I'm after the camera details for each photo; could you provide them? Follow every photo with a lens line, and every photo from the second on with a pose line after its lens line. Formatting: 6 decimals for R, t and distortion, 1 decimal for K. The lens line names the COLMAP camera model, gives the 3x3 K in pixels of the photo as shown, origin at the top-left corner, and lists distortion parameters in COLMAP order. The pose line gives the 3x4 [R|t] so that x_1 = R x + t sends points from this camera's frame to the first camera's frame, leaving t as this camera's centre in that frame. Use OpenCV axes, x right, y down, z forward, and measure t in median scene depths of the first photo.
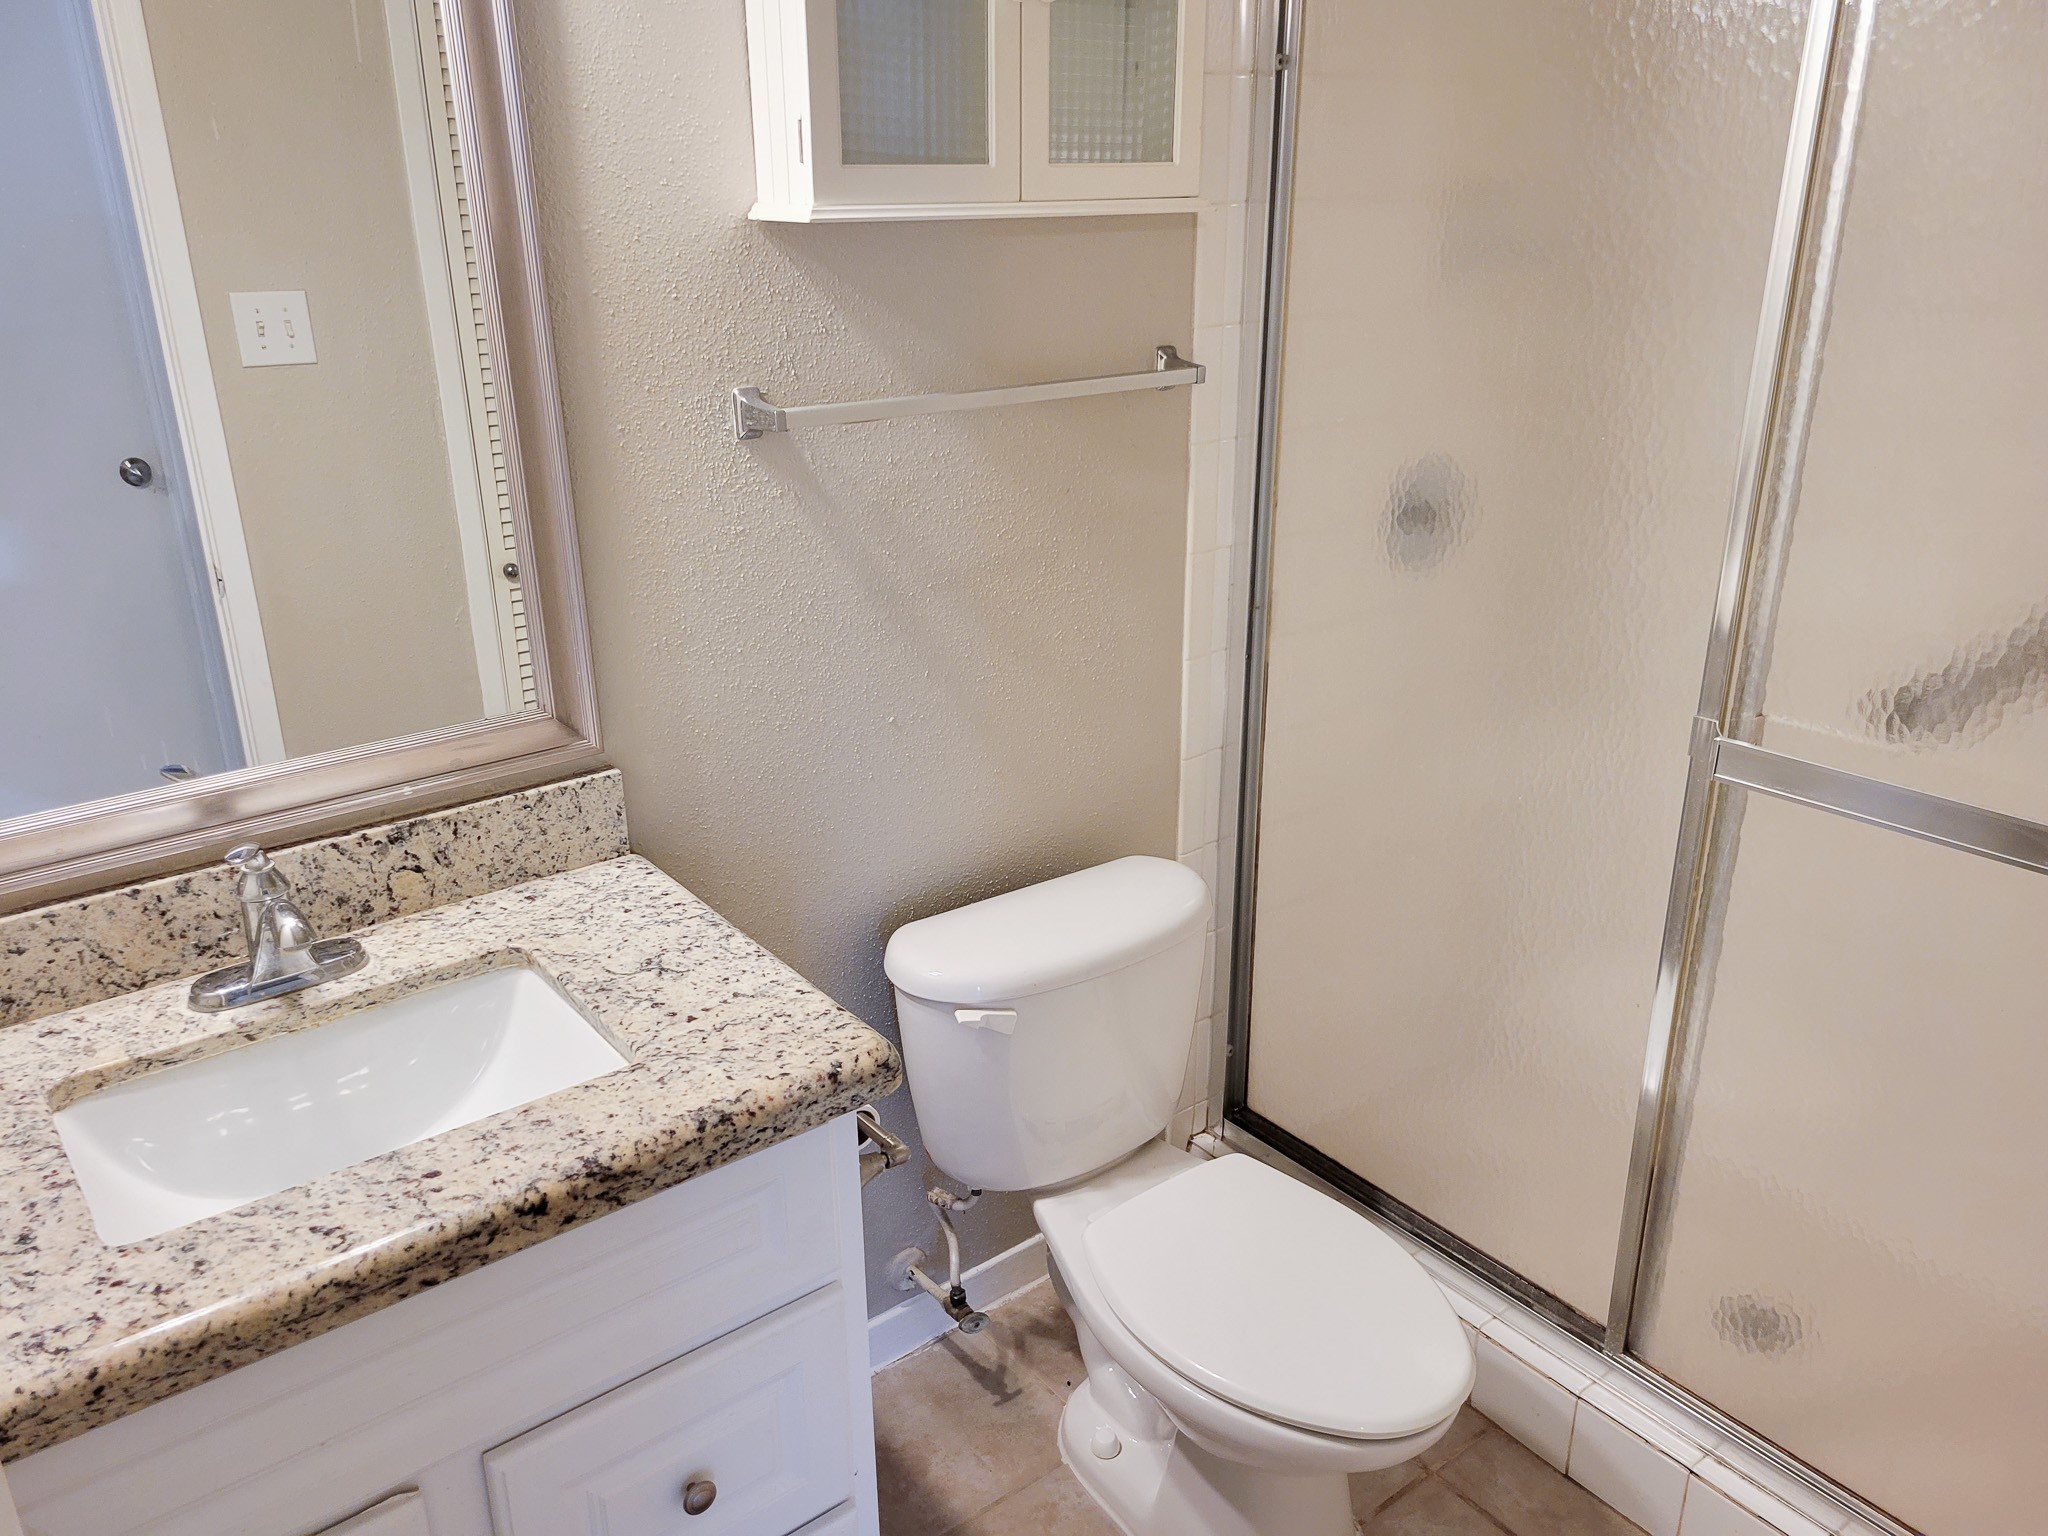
lens RADIAL K [[1536.0, 0, 995.4], [0, 1536.0, 770.1], [0, 0, 1]] dist [0.026586, -0.002965]
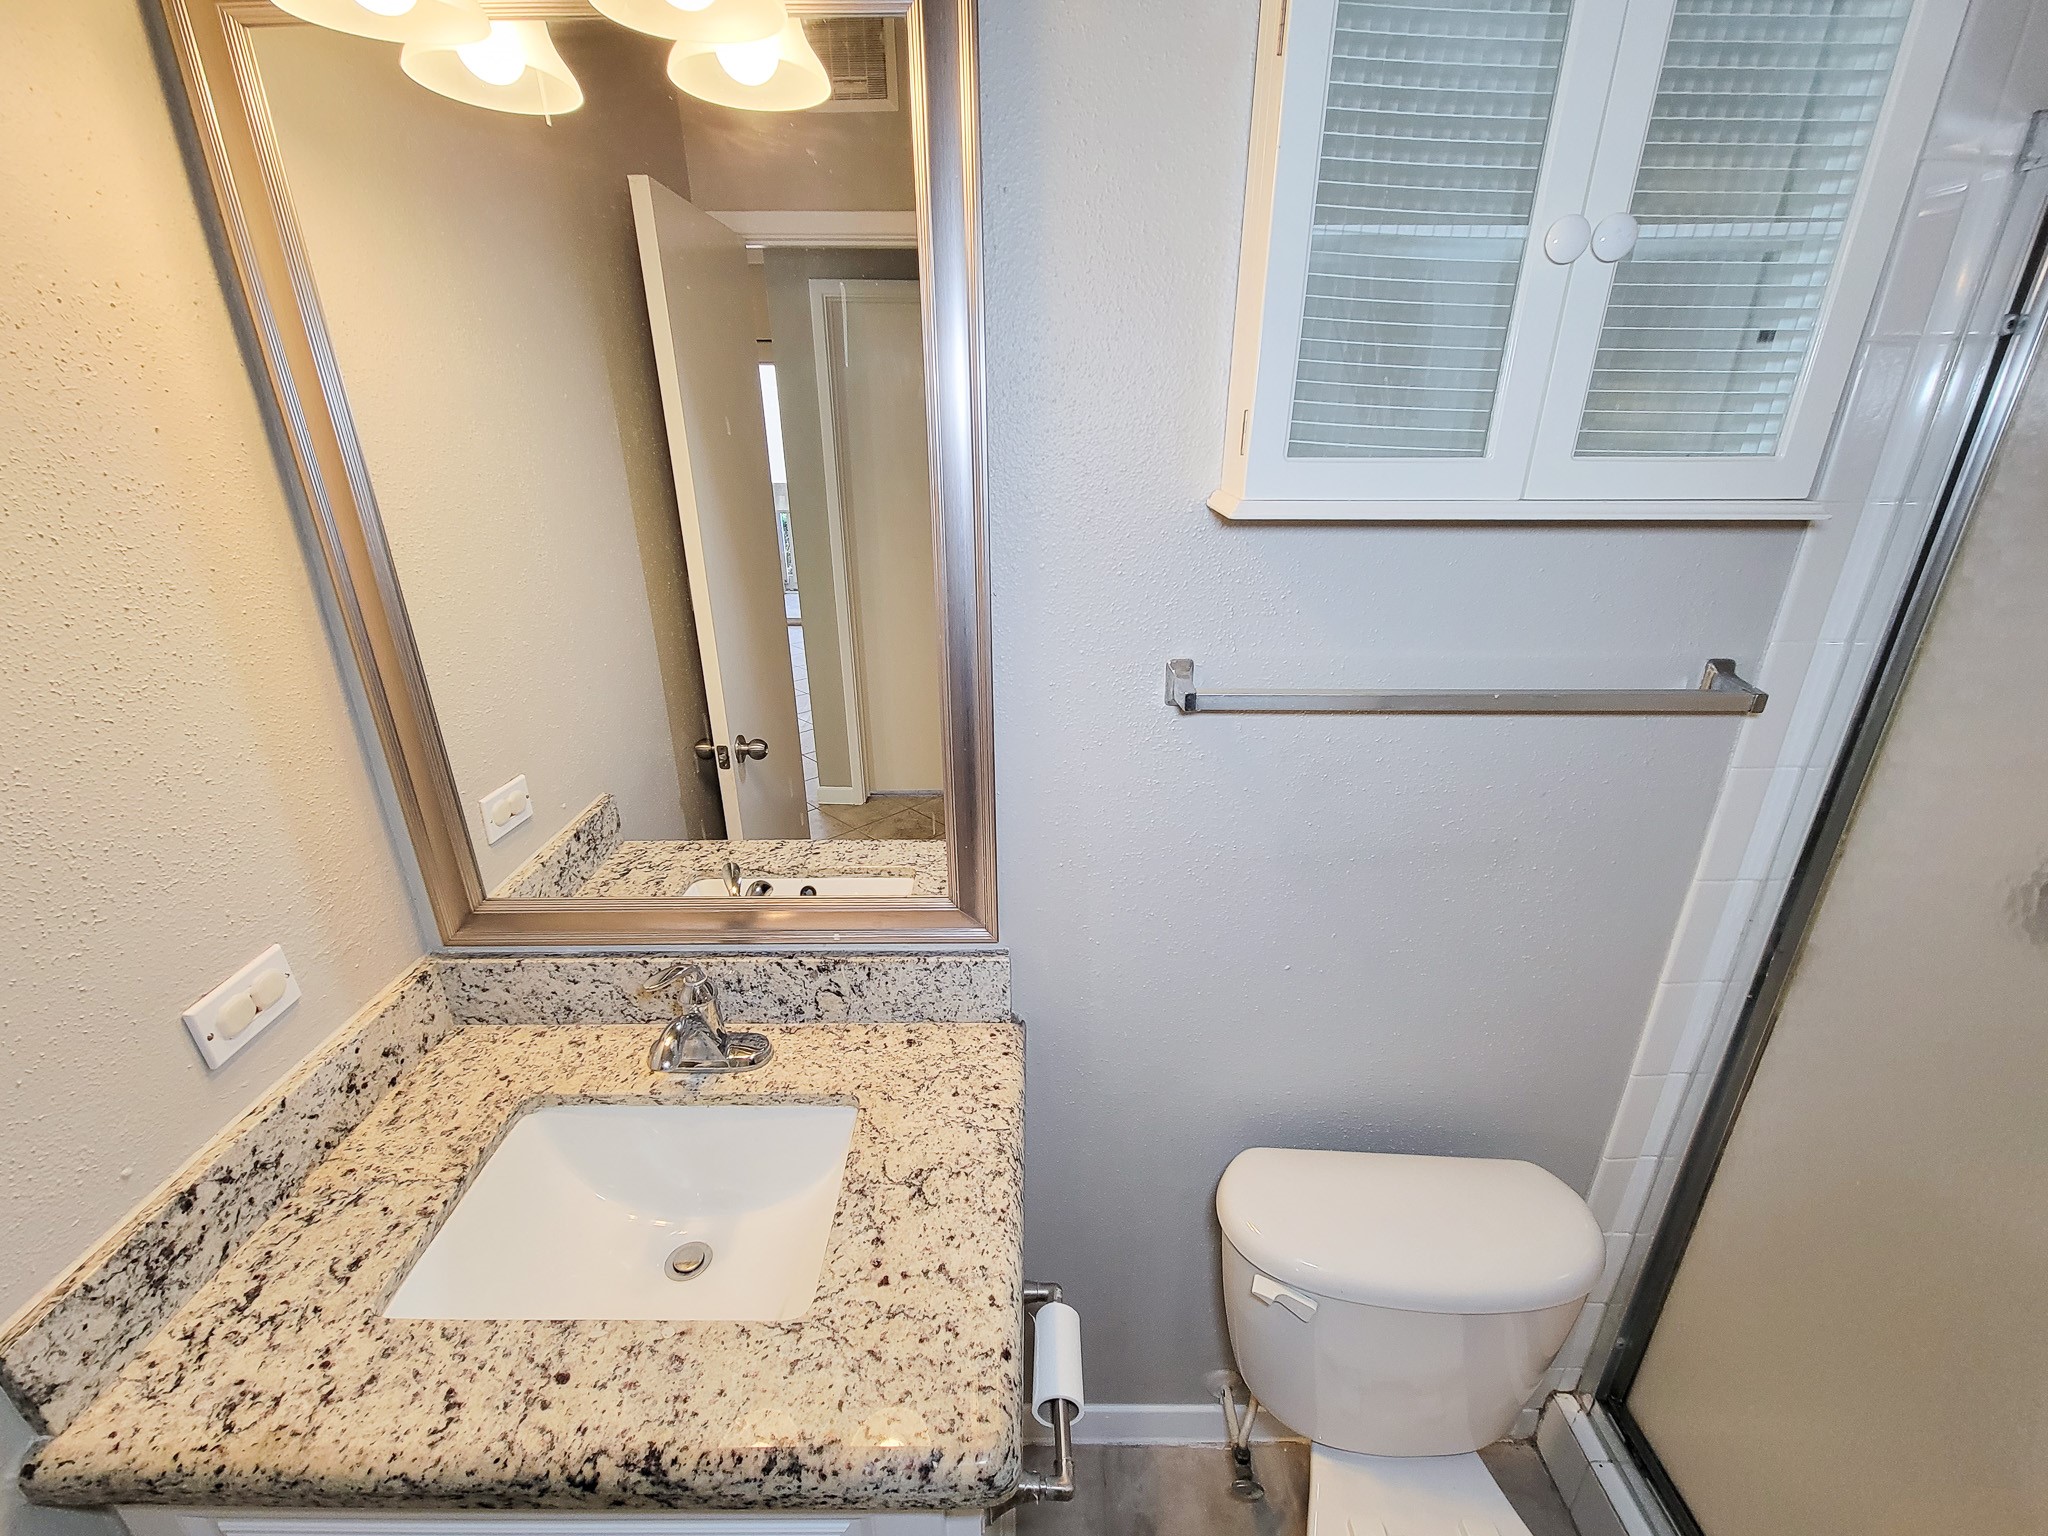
lens RADIAL K [[857.8, 0, 1024.0], [0, 857.8, 768.0], [0, 0, 1]] dist [0.008070, -0.005254]
pose [[0.796259, 0.234470, -0.557670, 0.087404], [-0.222541, 0.970724, 0.090386, -0.180219], [0.562537, 0.052134, 0.825127, 0.398172]]
